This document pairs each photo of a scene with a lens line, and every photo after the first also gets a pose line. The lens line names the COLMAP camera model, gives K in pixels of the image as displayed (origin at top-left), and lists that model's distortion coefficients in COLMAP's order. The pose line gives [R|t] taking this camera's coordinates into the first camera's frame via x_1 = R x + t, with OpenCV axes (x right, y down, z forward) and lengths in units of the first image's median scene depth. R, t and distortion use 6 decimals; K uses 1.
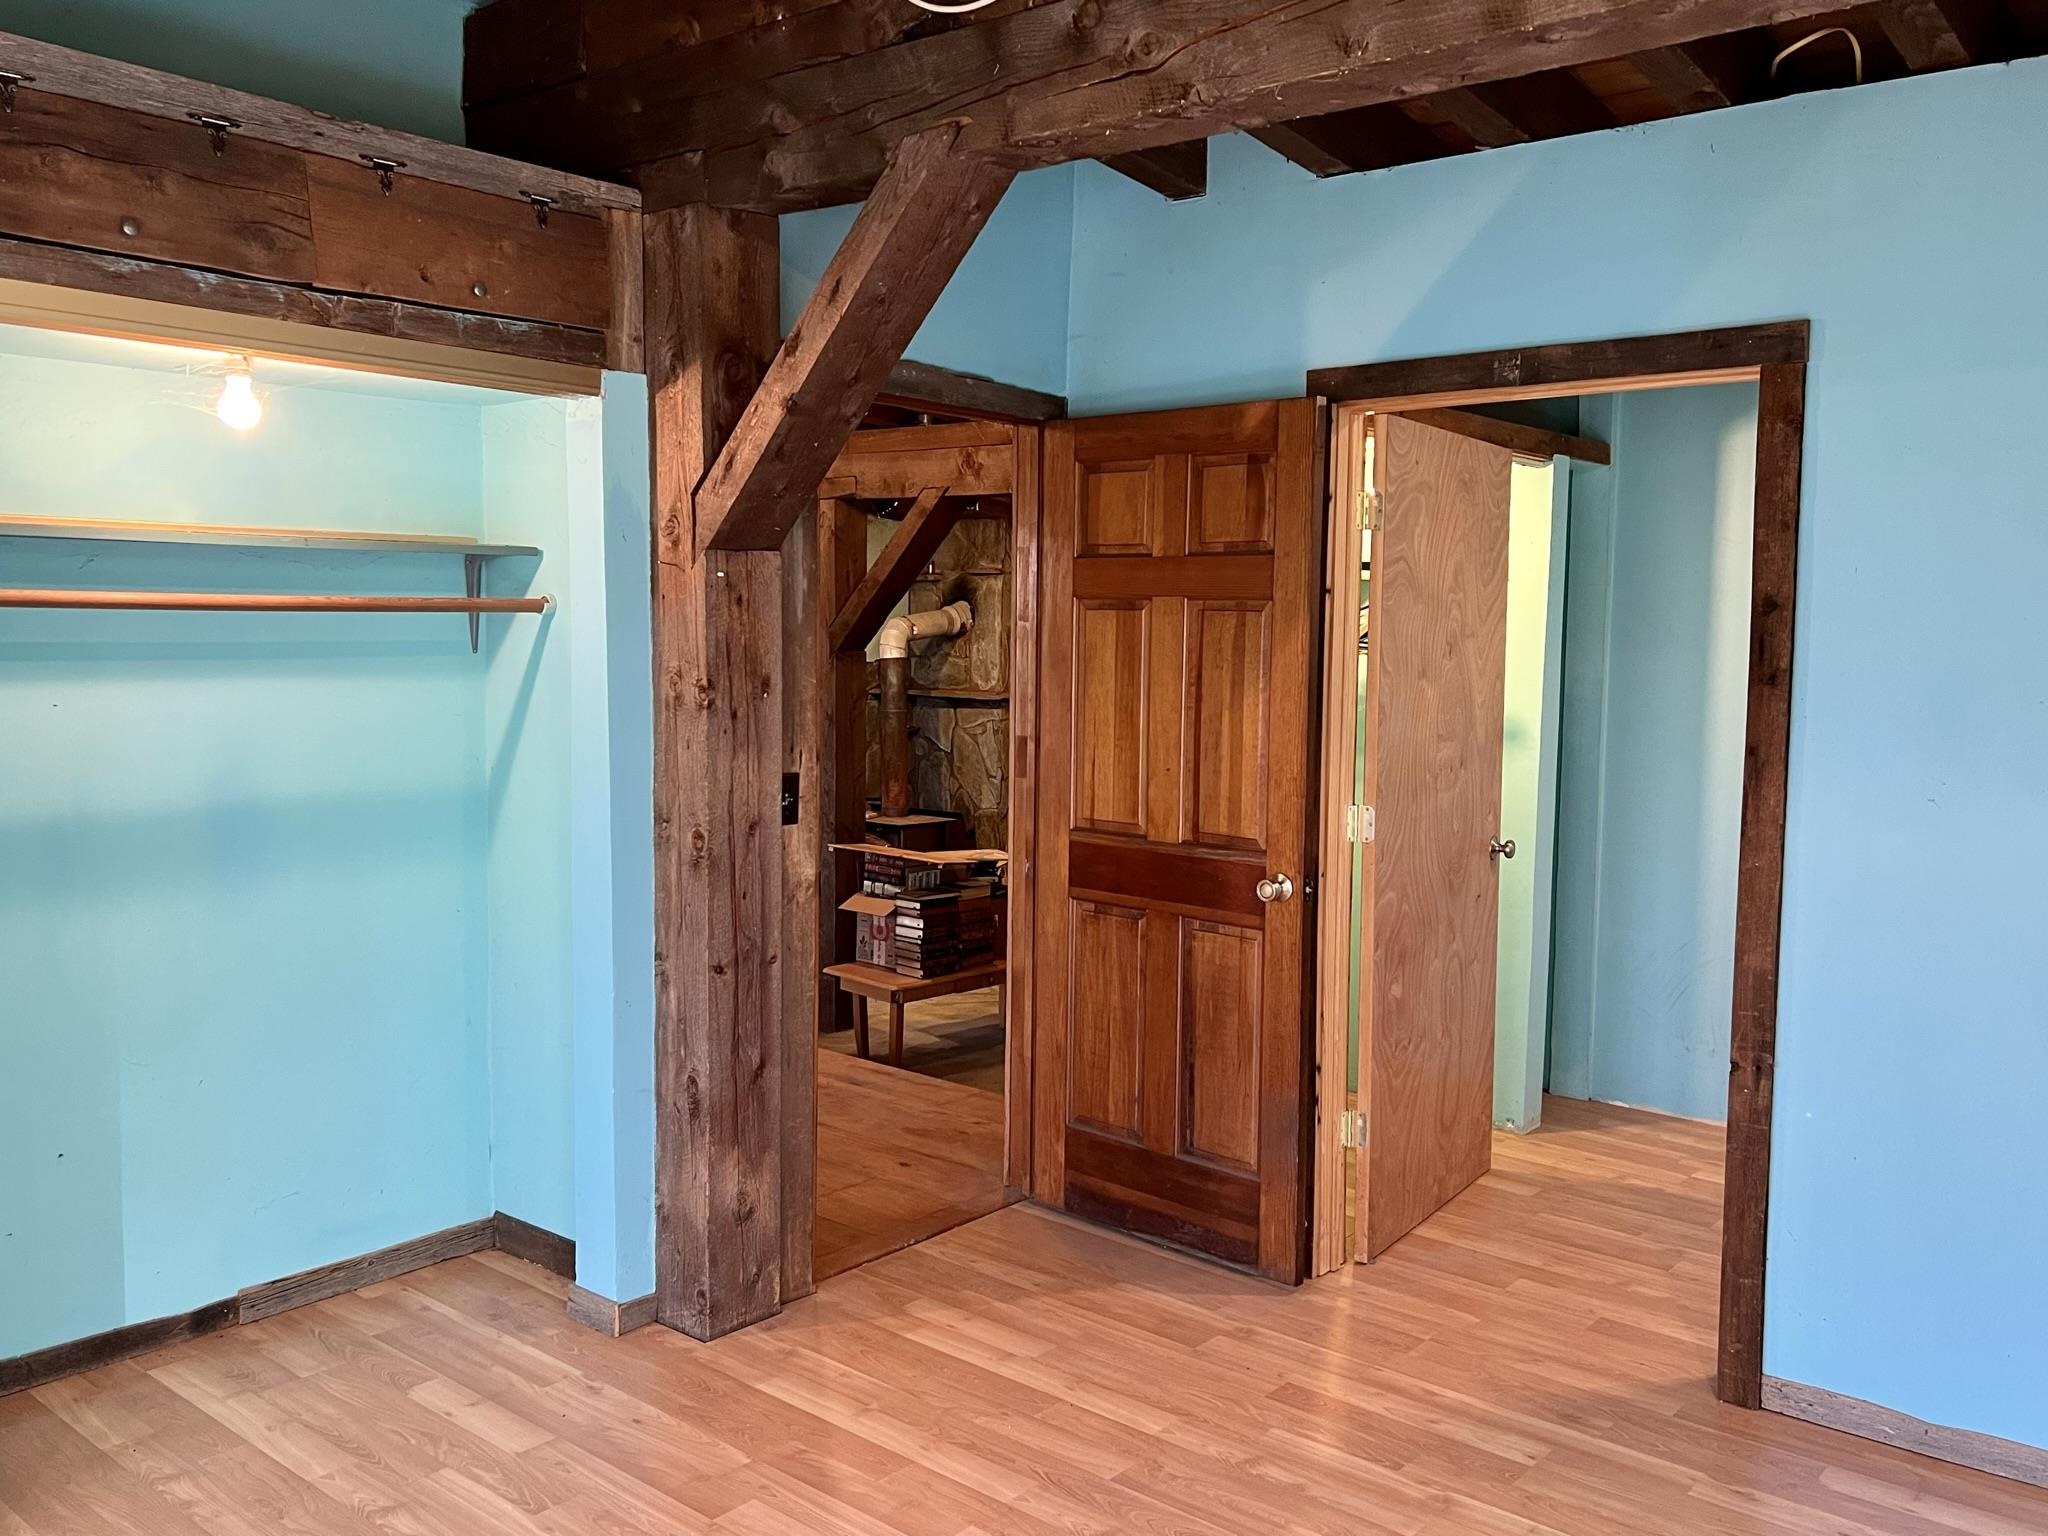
lens RADIAL K [[1685.3, 0, 1024.4], [0, 1685.3, 767.4], [0, 0, 1]] dist [0.002987, 0.005557]
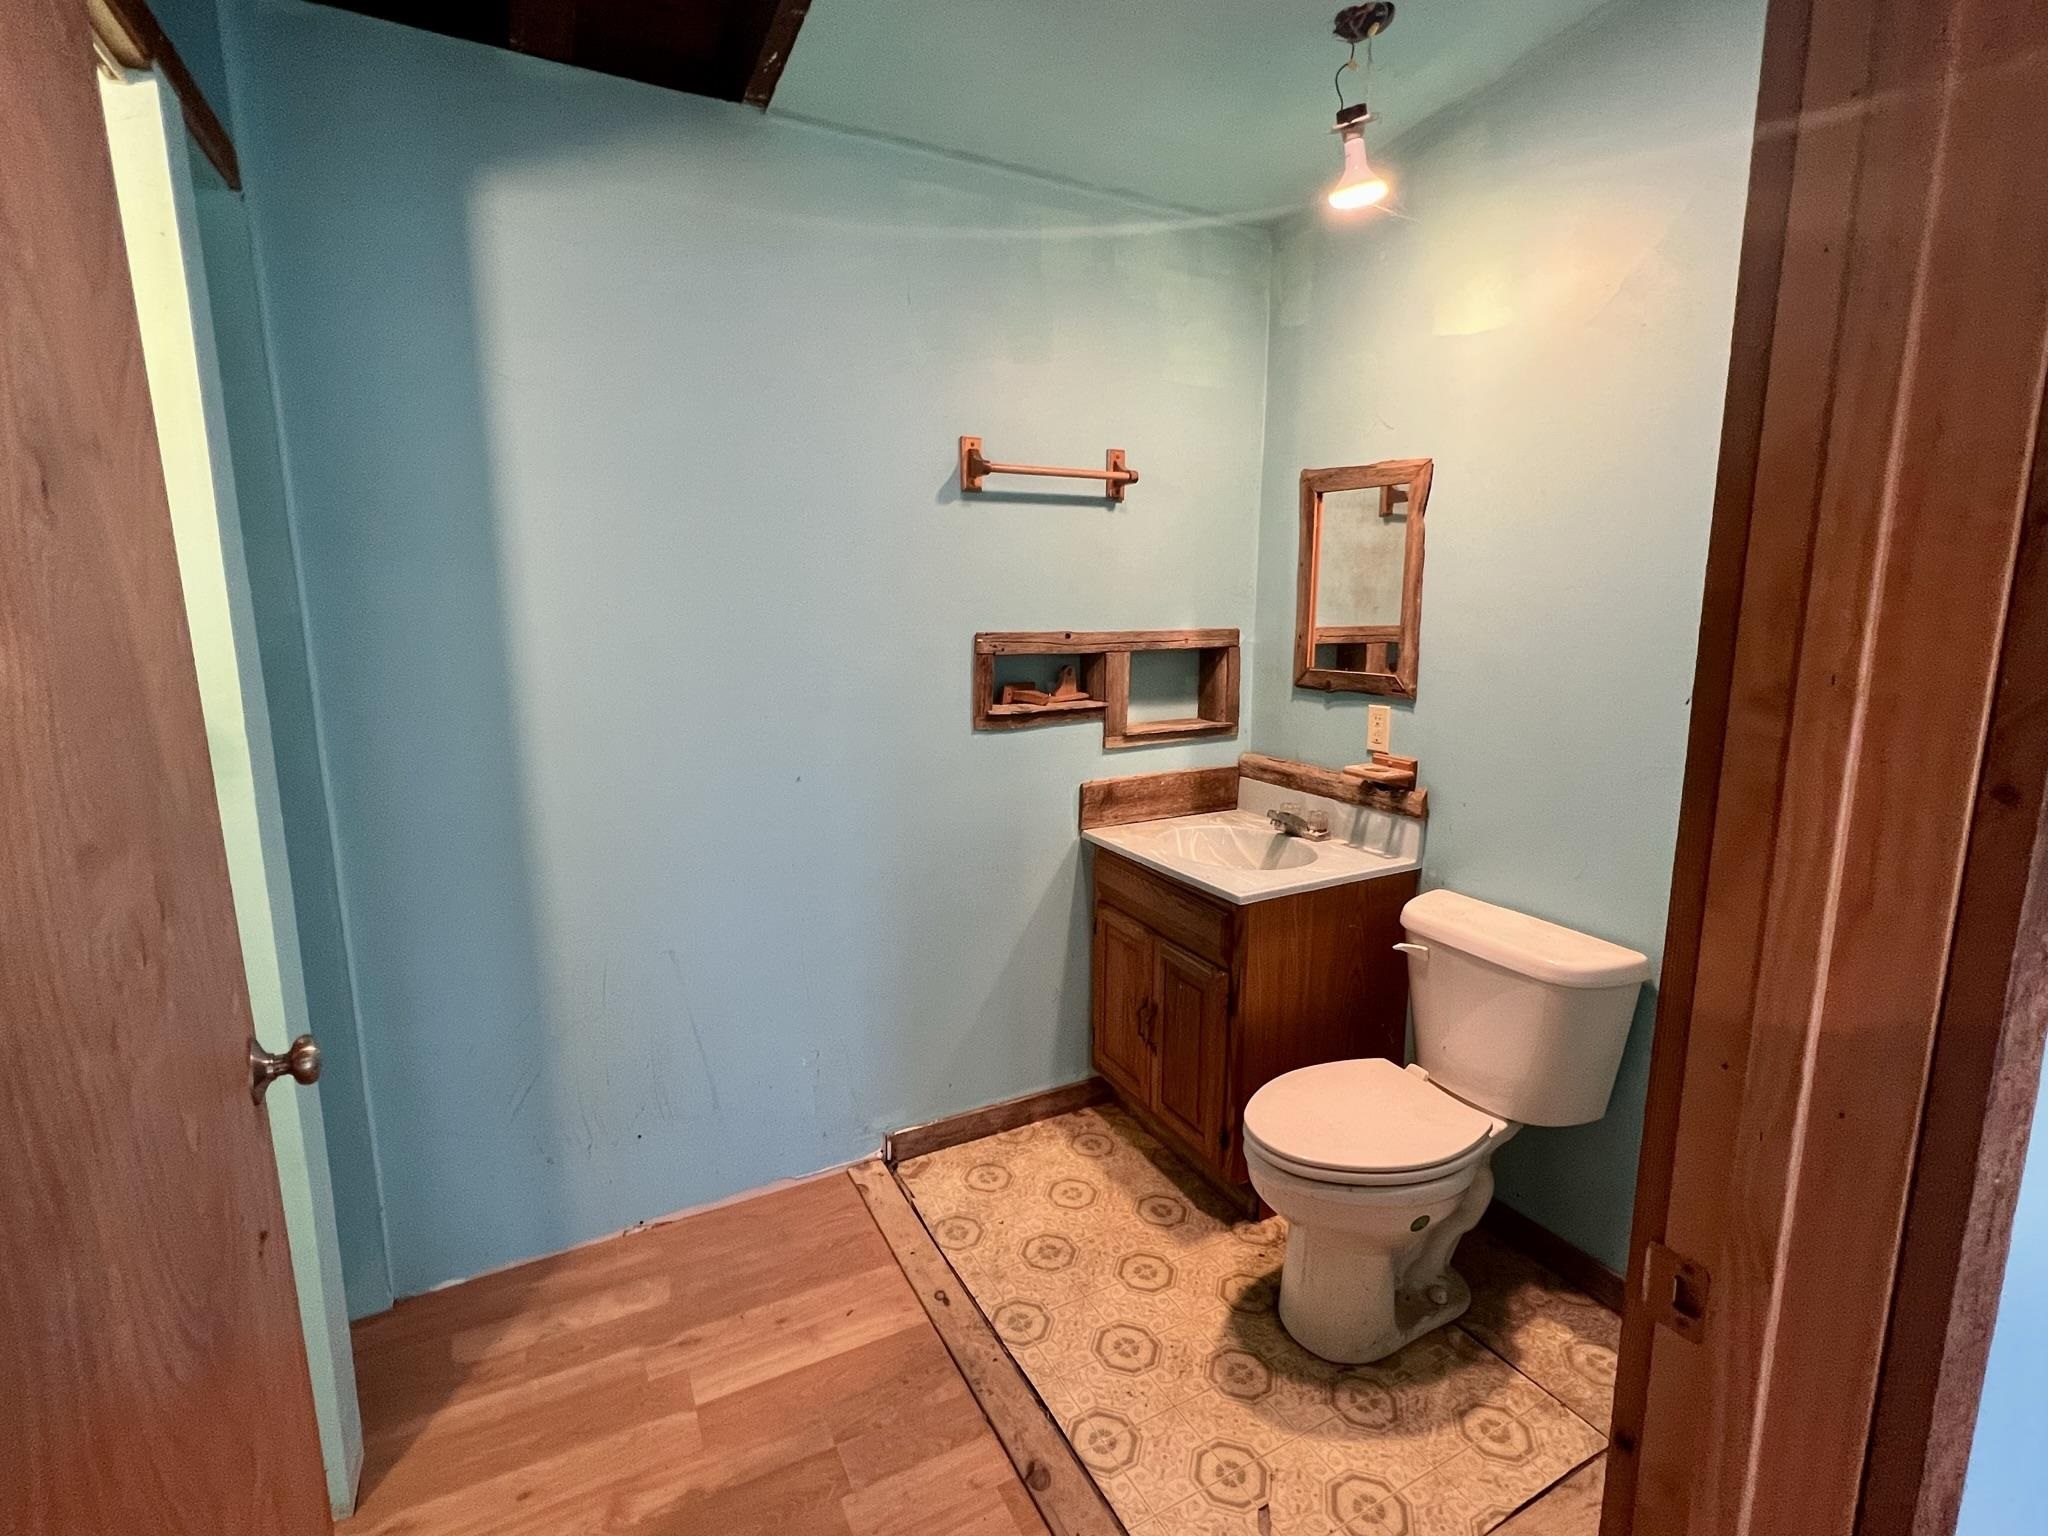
lens RADIAL K [[955.3, 0, 1025.7], [0, 955.3, 762.4], [0, 0, 1]] dist [0.000106, -0.000005]
pose [[0.377956, -0.171619, 0.909778, 0.151370], [0.082036, 0.985012, 0.151730, -0.037177], [-0.922182, 0.017287, 0.386370, 0.715149]]
